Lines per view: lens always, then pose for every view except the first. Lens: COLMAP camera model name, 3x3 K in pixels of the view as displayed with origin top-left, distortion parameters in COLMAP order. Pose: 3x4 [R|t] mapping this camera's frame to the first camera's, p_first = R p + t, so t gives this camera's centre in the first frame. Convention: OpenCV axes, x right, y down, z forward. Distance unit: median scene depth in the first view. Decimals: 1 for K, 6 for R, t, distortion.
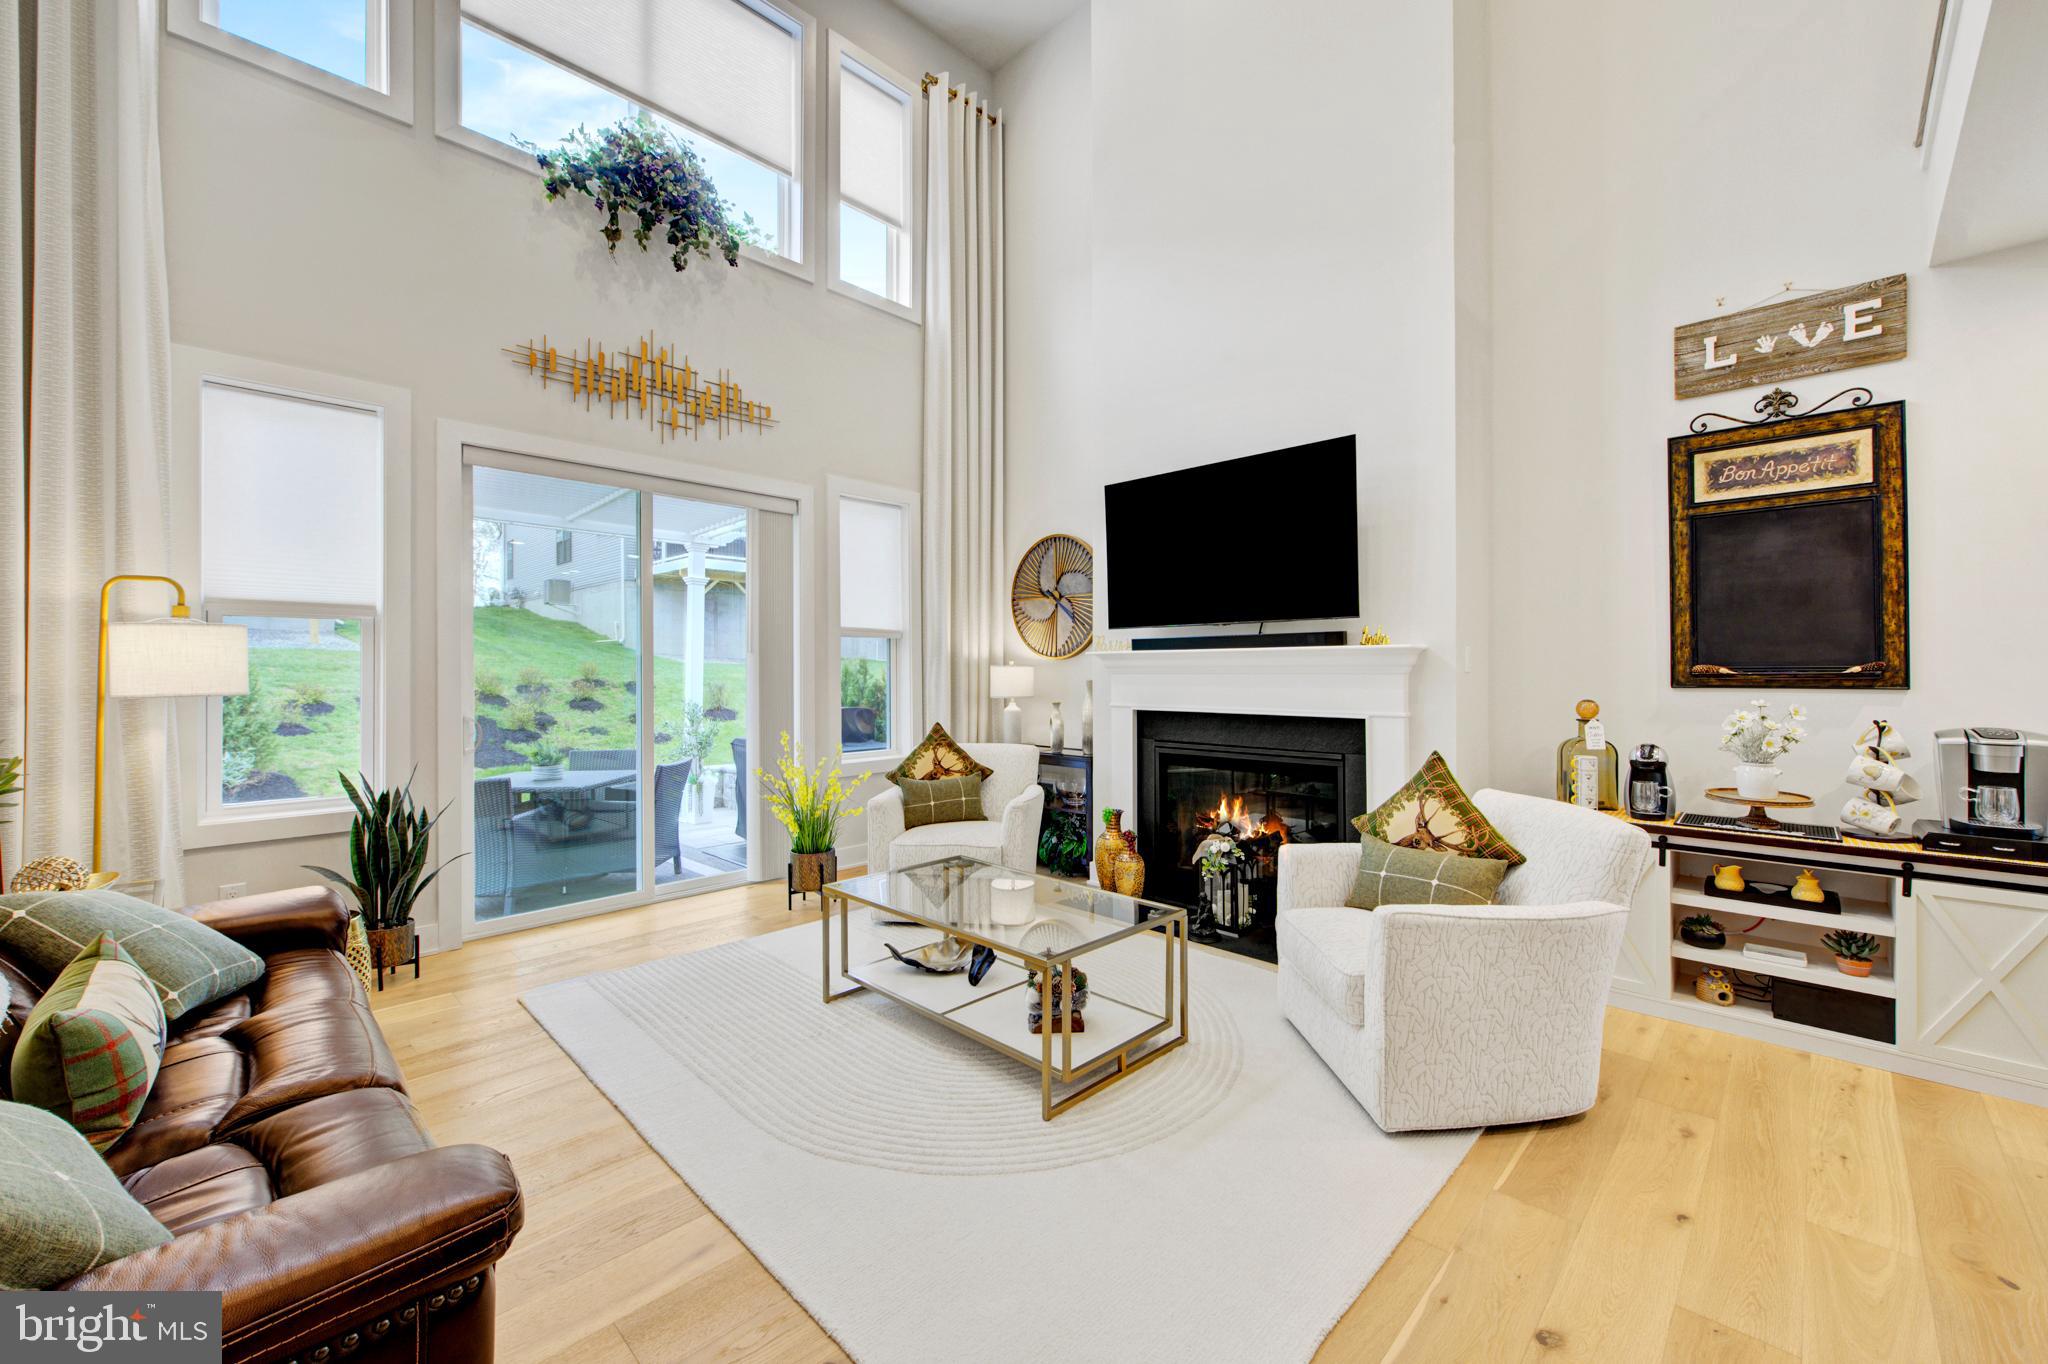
lens RADIAL K [[803.6, 0, 1029.6], [0, 803.6, 664.3], [0, 0, 1]] dist [0.004338, -0.002027]
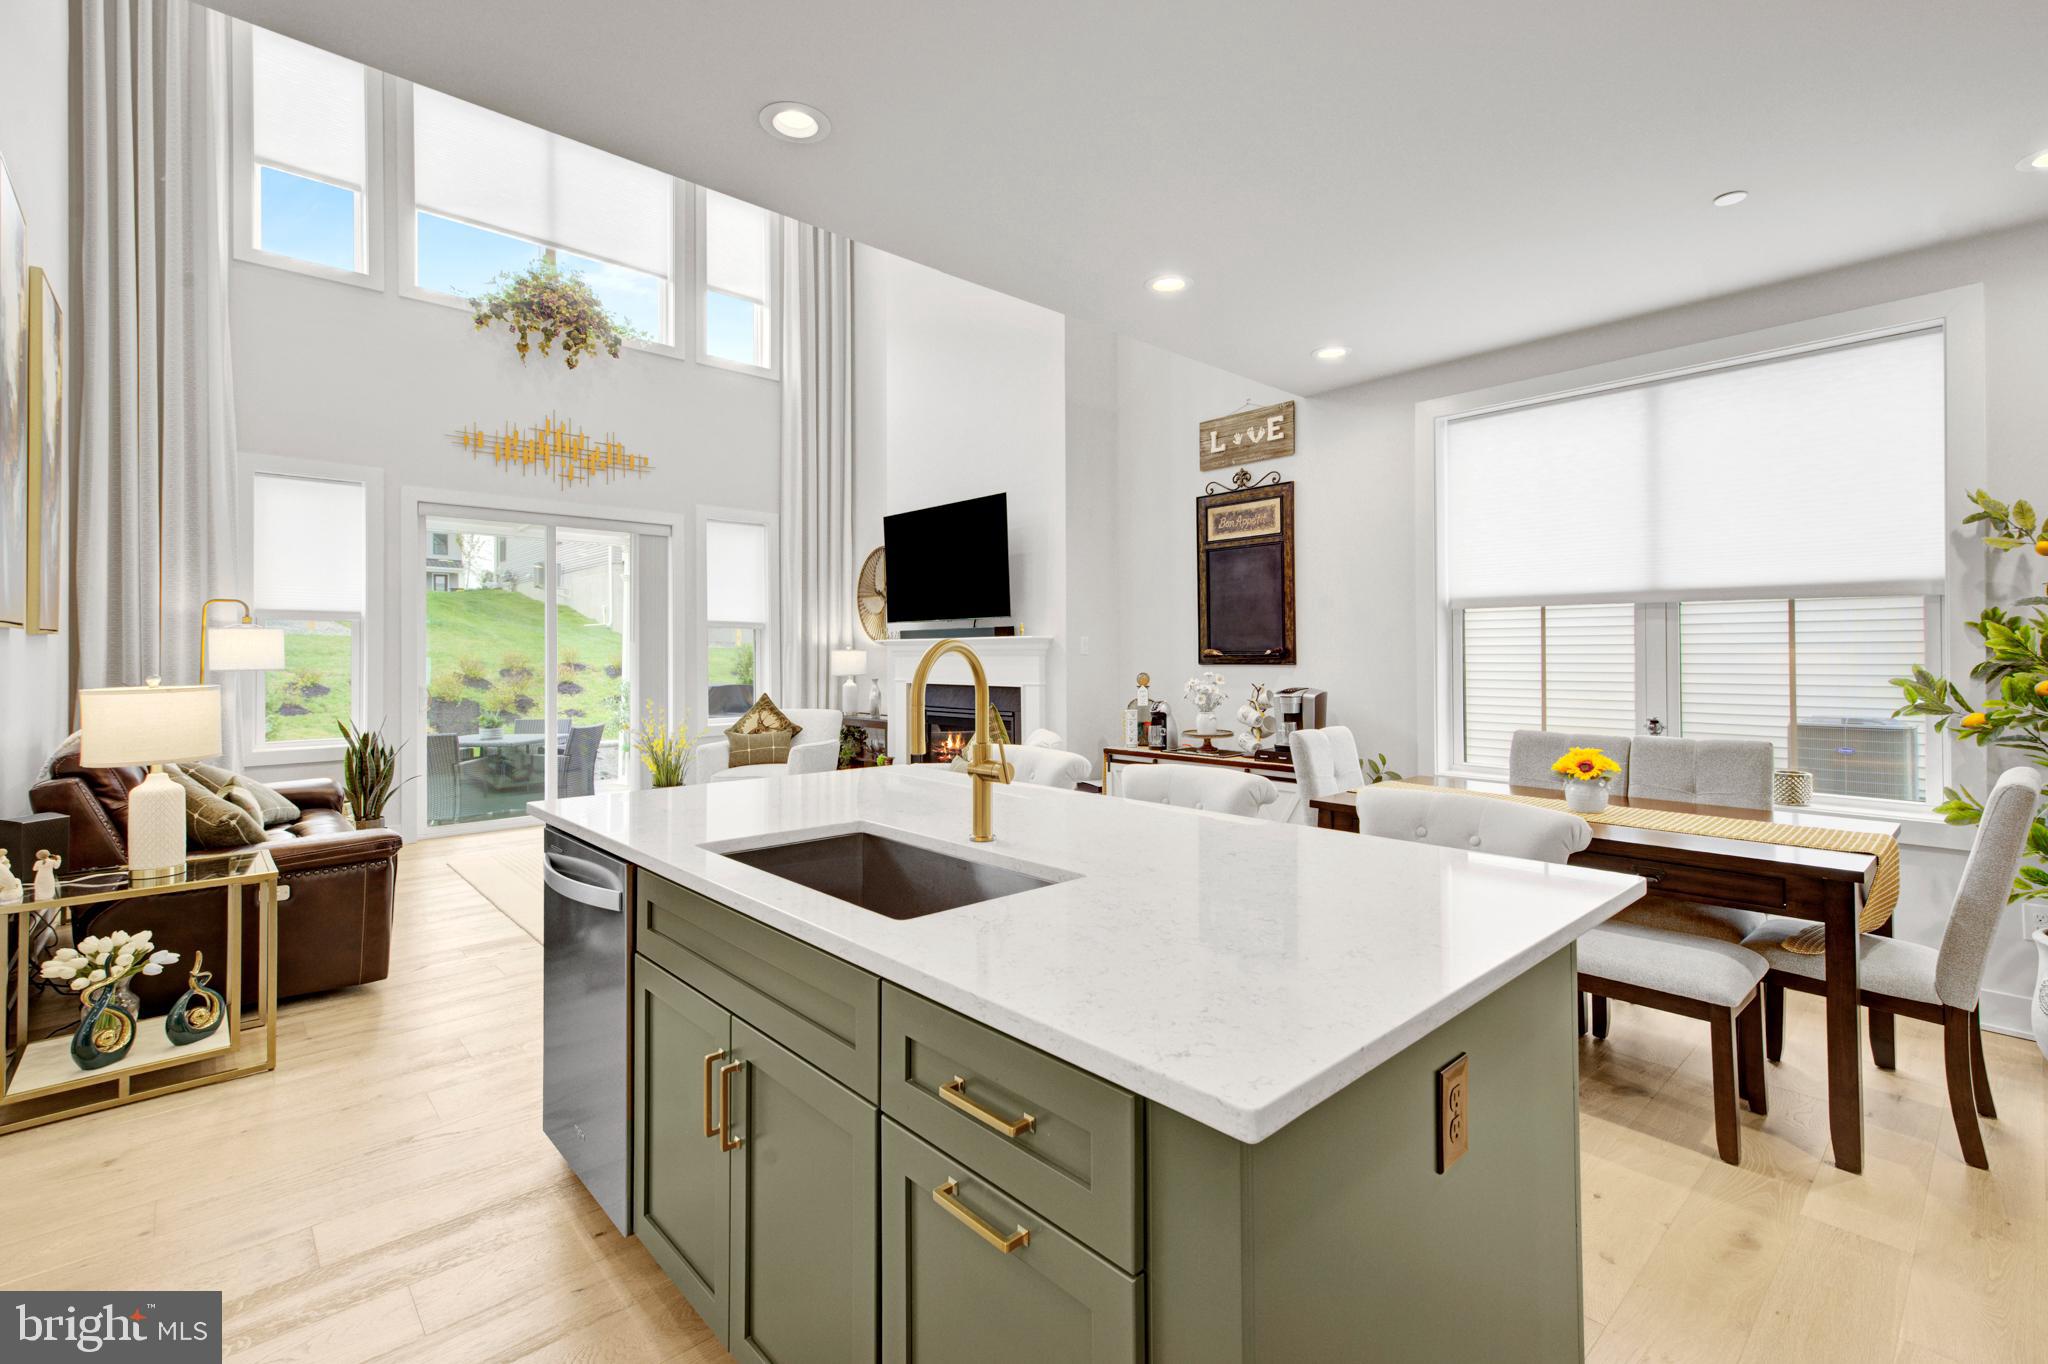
lens RADIAL K [[904.6, 0, 1030.3], [0, 904.6, 642.8], [0, 0, 1]] dist [0.014175, -0.001569]
pose [[0.998458, -0.003291, -0.055413, 0.457617], [0.003056, 0.999986, -0.004322, -0.003724], [0.055426, 0.004146, 0.998454, -0.544034]]
